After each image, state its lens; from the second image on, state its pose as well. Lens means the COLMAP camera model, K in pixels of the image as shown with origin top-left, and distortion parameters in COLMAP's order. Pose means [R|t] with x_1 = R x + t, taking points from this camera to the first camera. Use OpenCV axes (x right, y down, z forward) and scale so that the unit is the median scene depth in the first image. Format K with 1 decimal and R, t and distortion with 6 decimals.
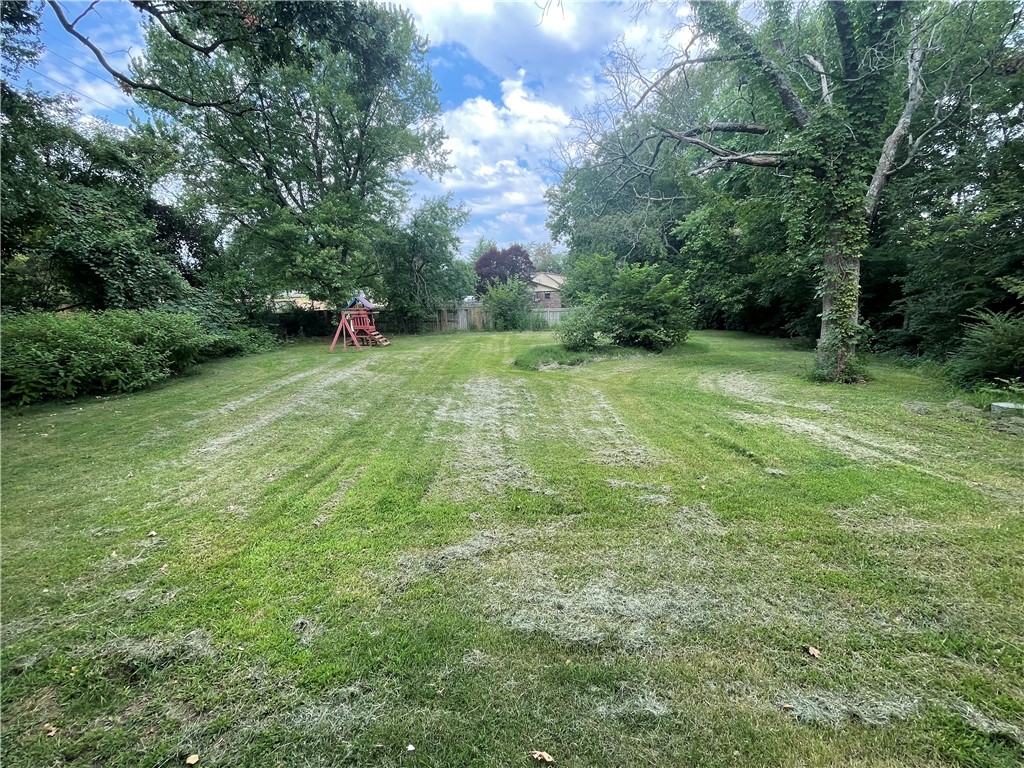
lens RADIAL K [[464.6, 0, 513.4], [0, 464.6, 383.3], [0, 0, 1]] dist [0.003149, 0.000880]
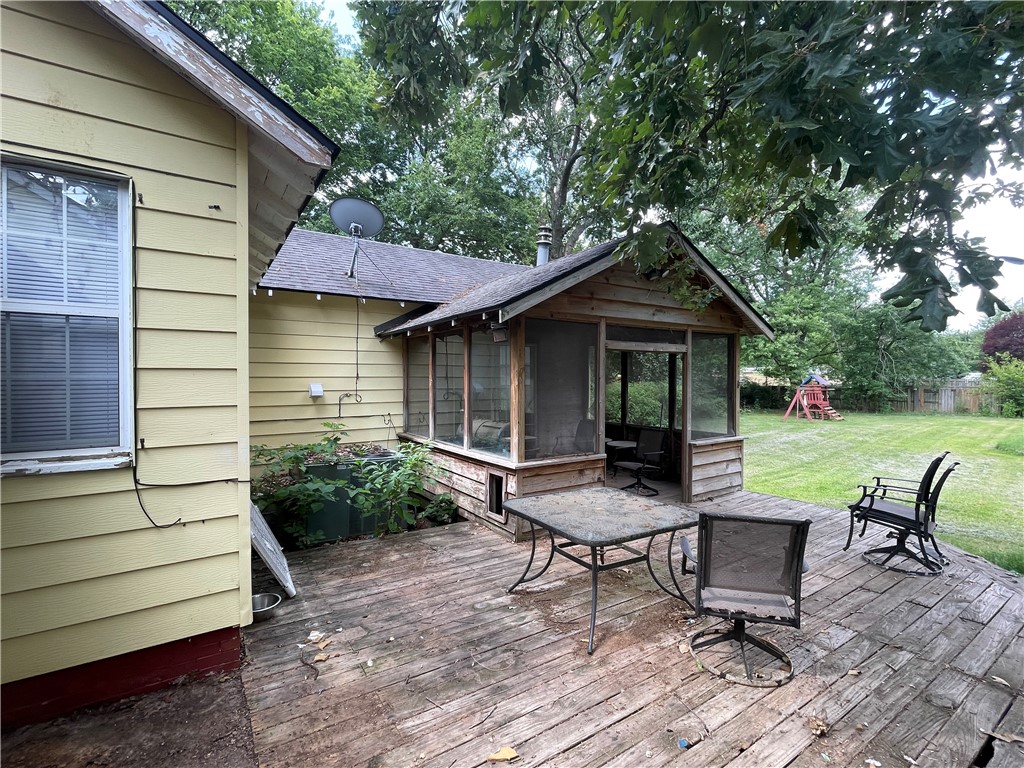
lens RADIAL K [[464.6, 0, 514.6], [0, 464.6, 380.5], [0, 0, 1]] dist [0.003149, 0.000880]
pose [[0.632284, 0.018153, -0.774524, 0.062458], [-0.145098, 0.984810, -0.095370, 0.029607], [0.761028, 0.172682, 0.625314, -0.194560]]
